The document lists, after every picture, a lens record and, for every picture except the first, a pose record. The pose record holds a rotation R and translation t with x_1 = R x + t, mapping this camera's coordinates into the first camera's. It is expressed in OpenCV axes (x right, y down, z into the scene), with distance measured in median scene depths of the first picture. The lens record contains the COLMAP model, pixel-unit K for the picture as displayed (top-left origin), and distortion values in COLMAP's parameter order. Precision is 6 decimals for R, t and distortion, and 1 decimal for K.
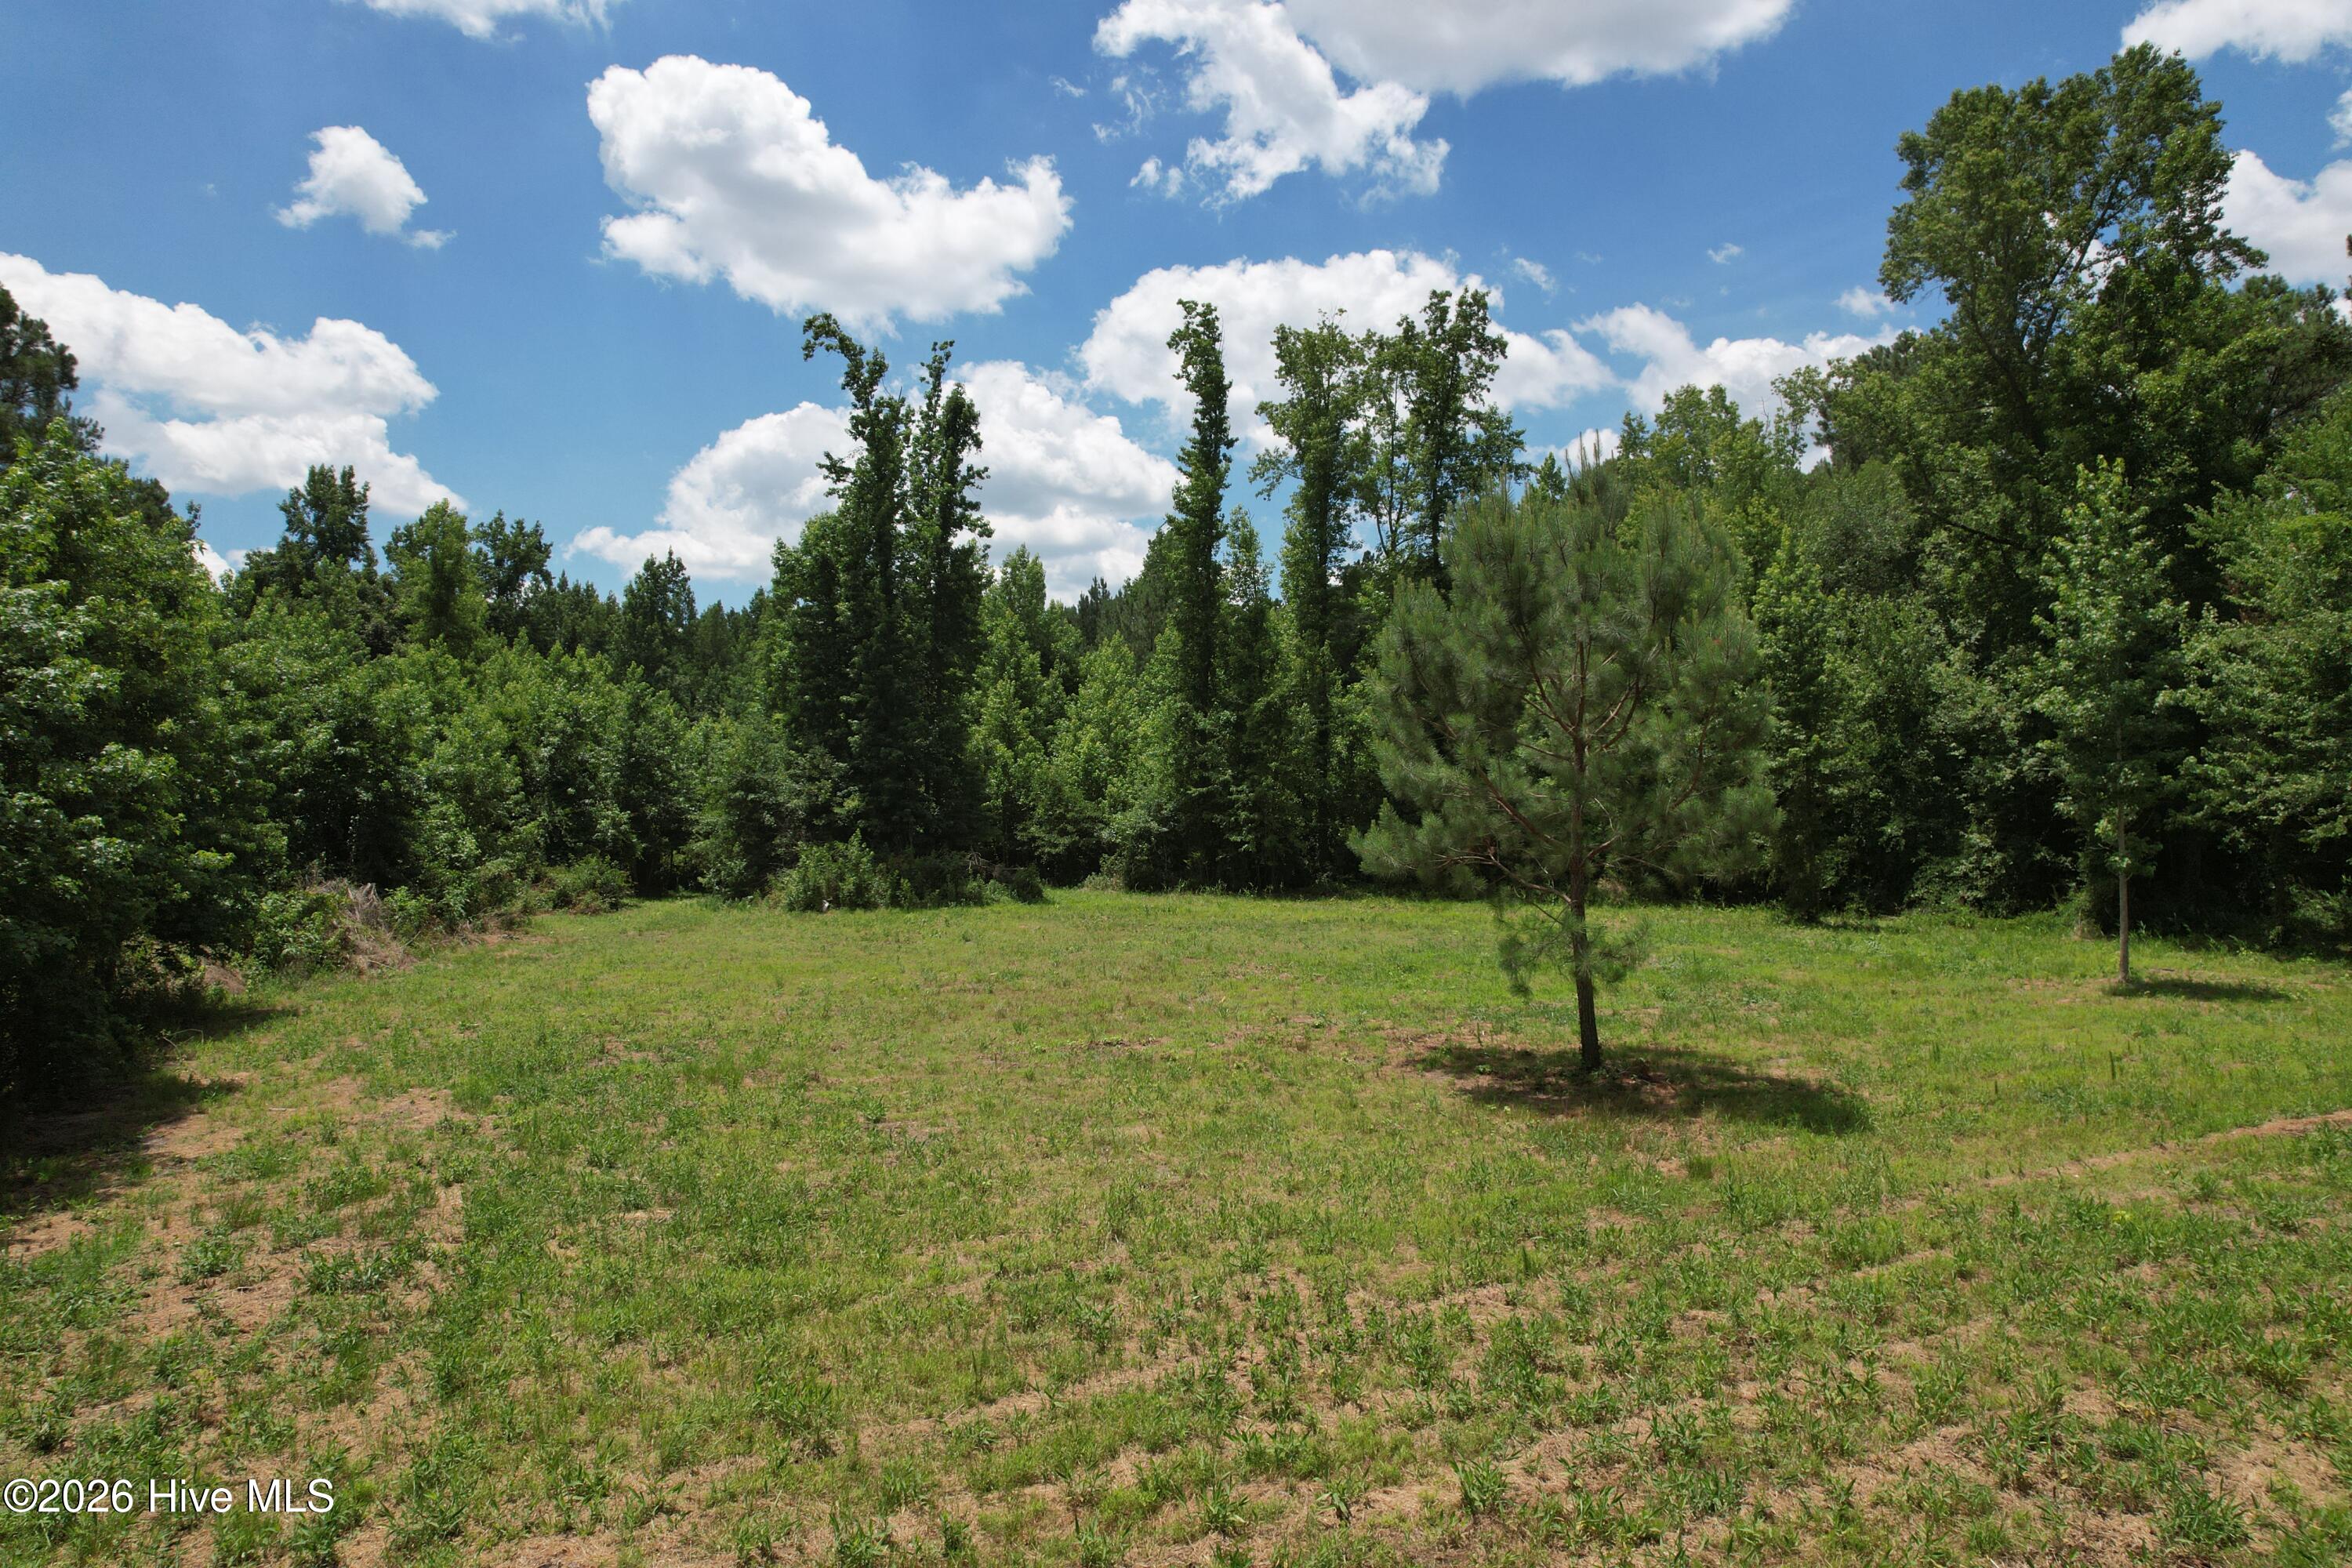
lens RADIAL K [[1487.4, 0, 1177.8], [0, 1487.4, 789.2], [0, 0, 1]] dist [-0.052711, 0.042702]
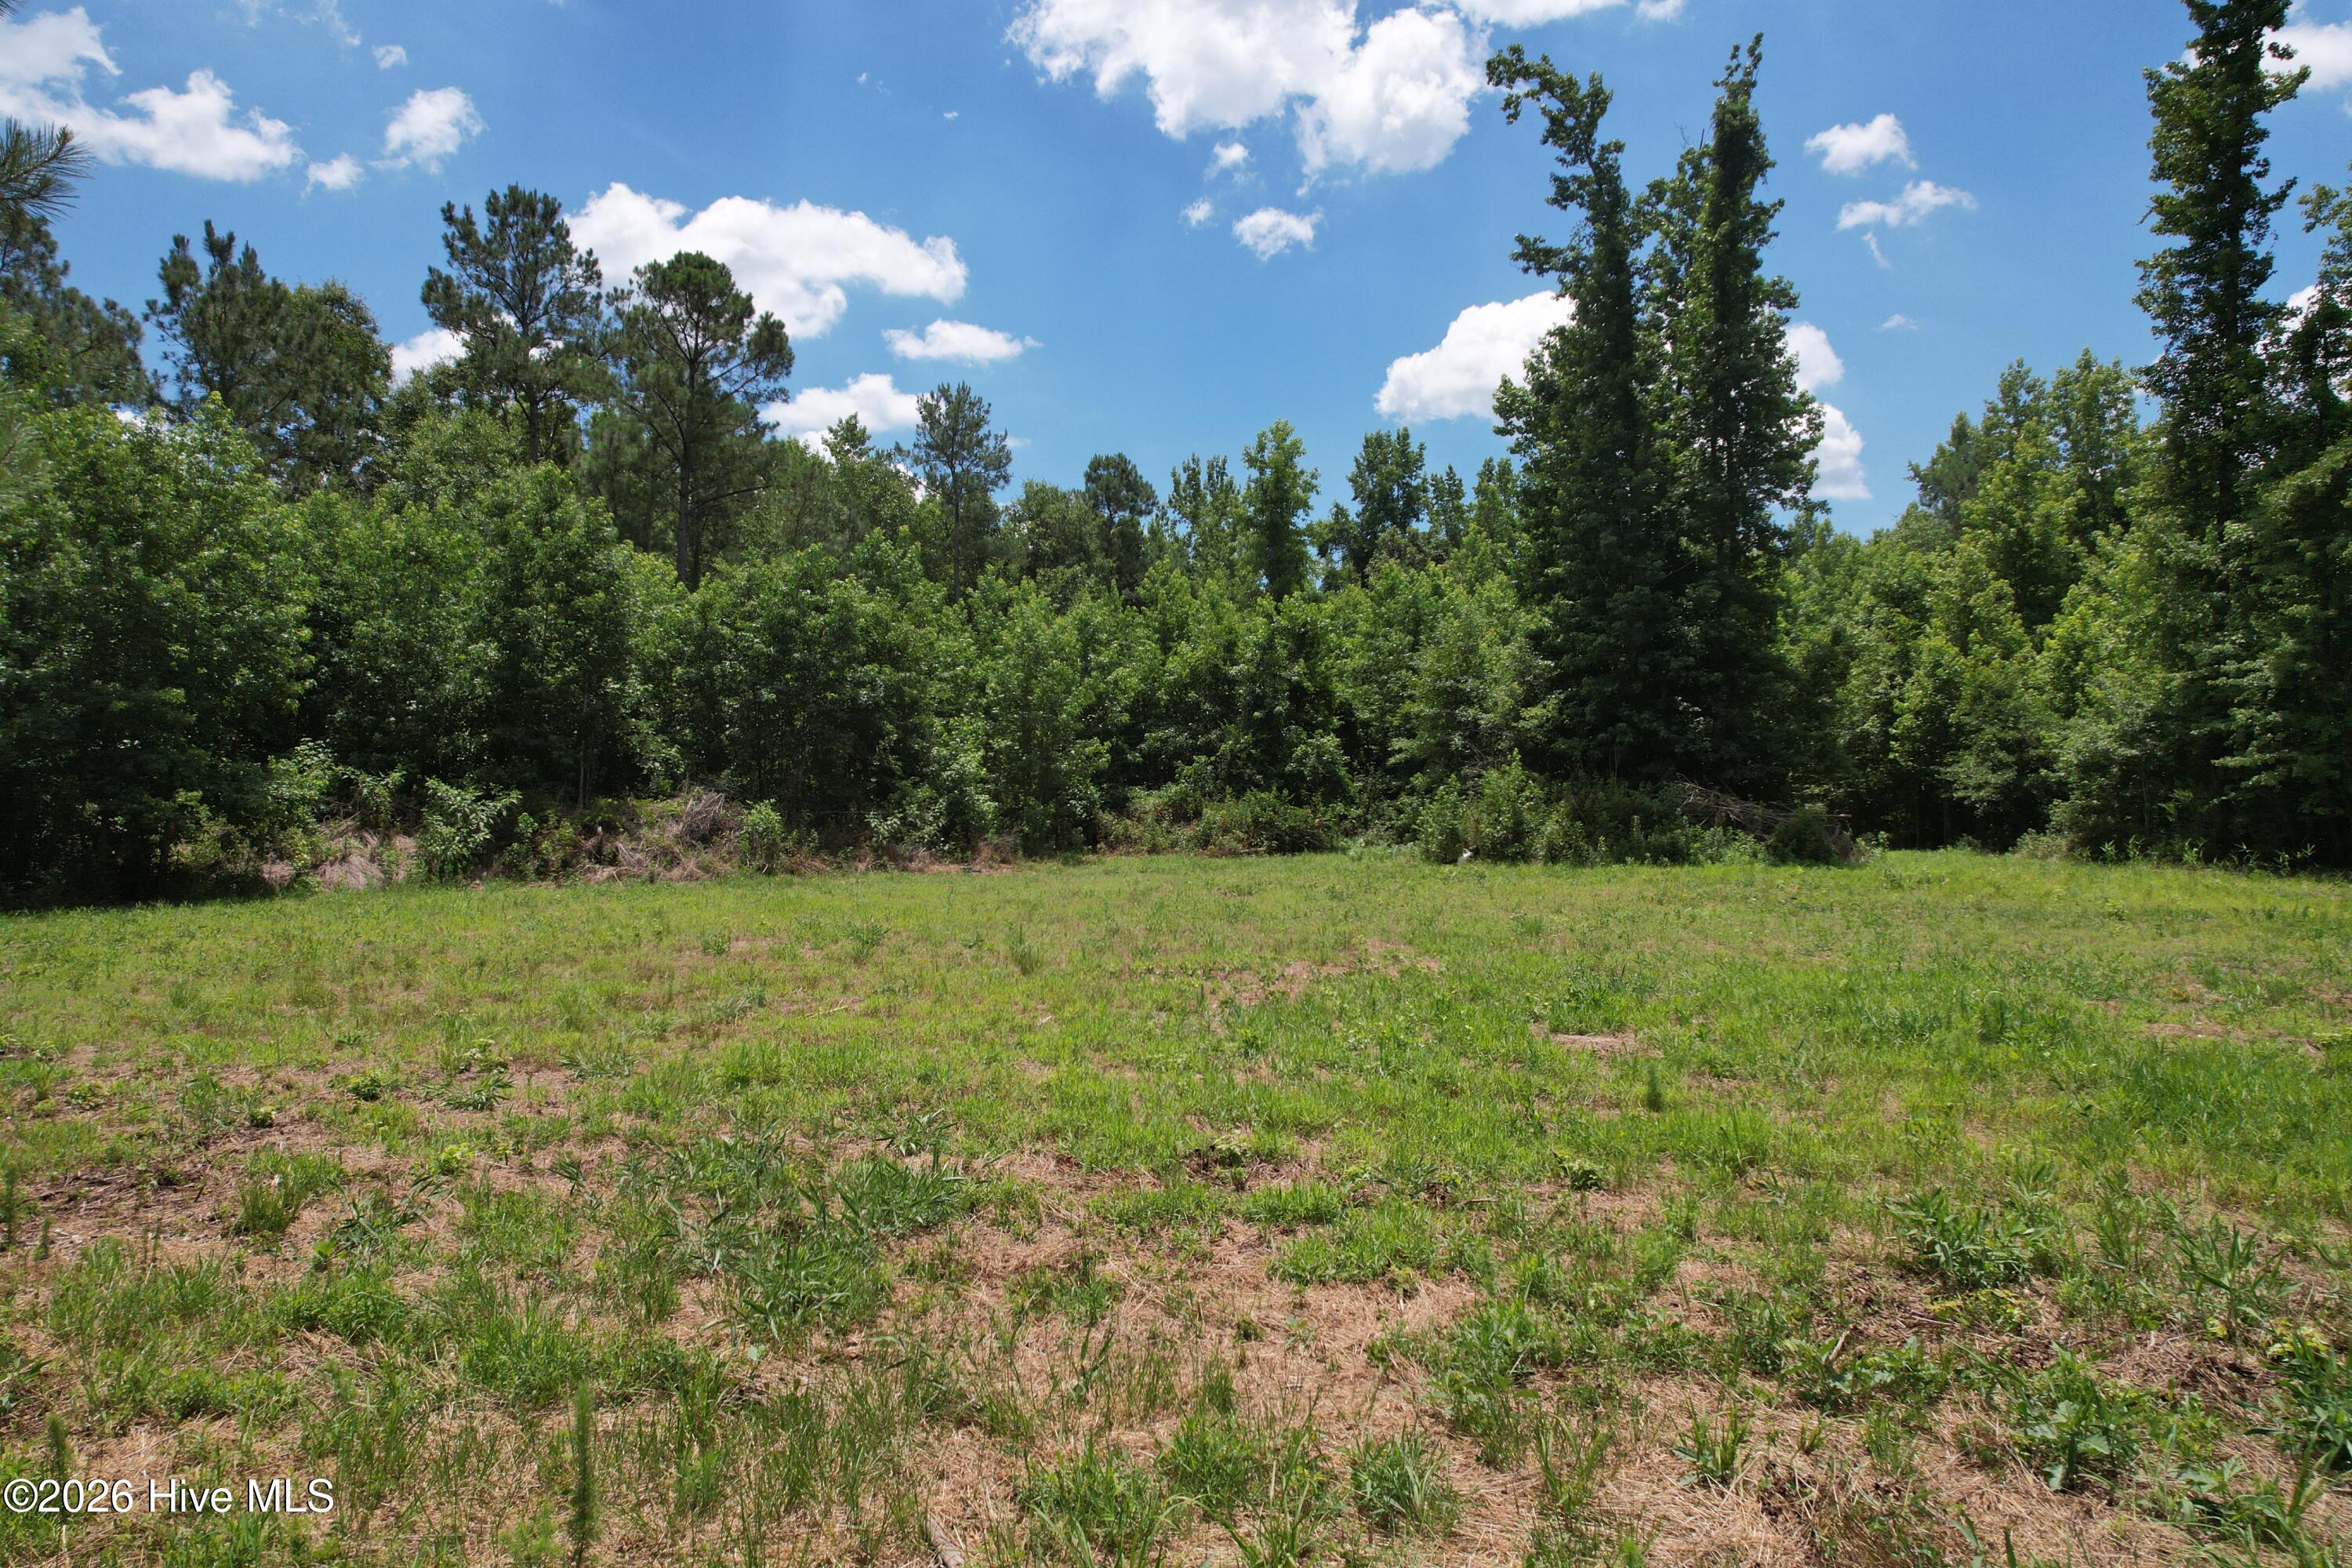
lens RADIAL K [[1487.4, 0, 1198.4], [0, 1487.4, 782.8], [0, 0, 1]] dist [-0.052711, 0.042702]
pose [[0.628151, -0.008291, -0.778047, 0.219506], [0.008516, 0.999957, -0.003781, 0.041403], [0.778045, -0.004251, 0.628194, 0.410731]]
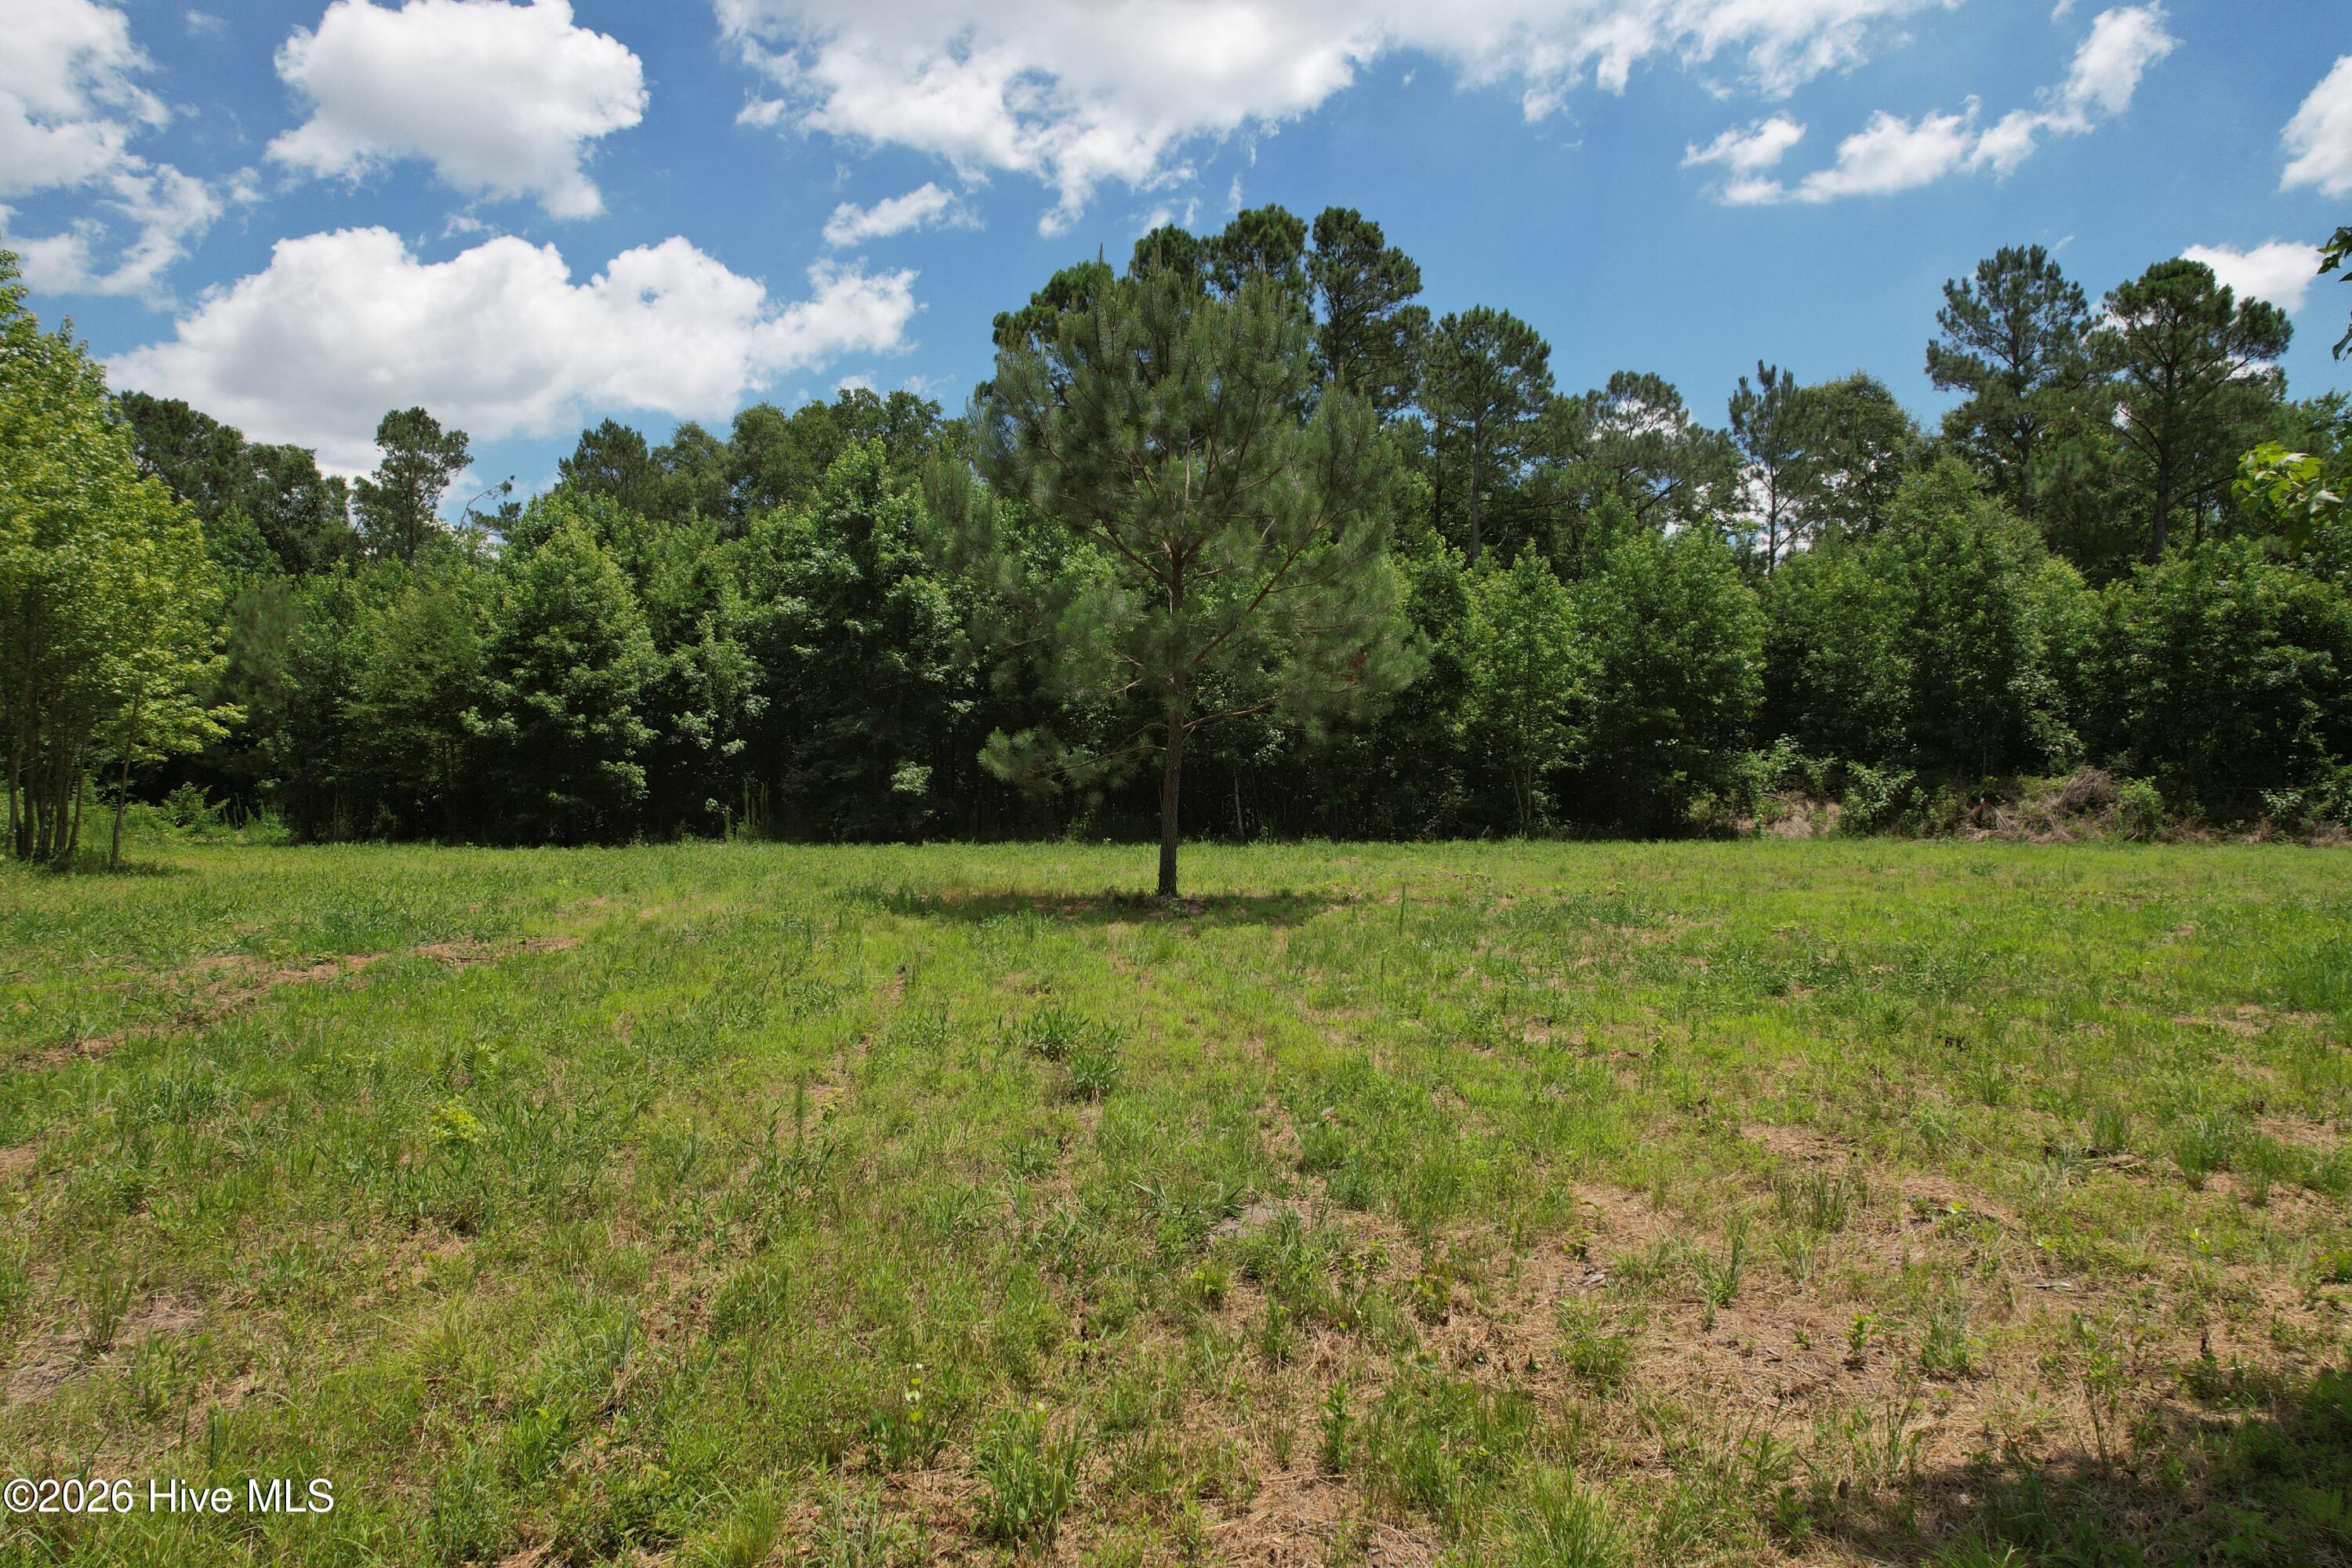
lens RADIAL K [[1487.4, 0, 1164.7], [0, 1487.4, 769.8], [0, 0, 1]] dist [-0.052711, 0.042702]
pose [[-0.386341, -0.006983, -0.922329, 0.432724], [0.010433, 0.999874, -0.011941, 0.044505], [0.922297, -0.014236, -0.386220, 0.493152]]
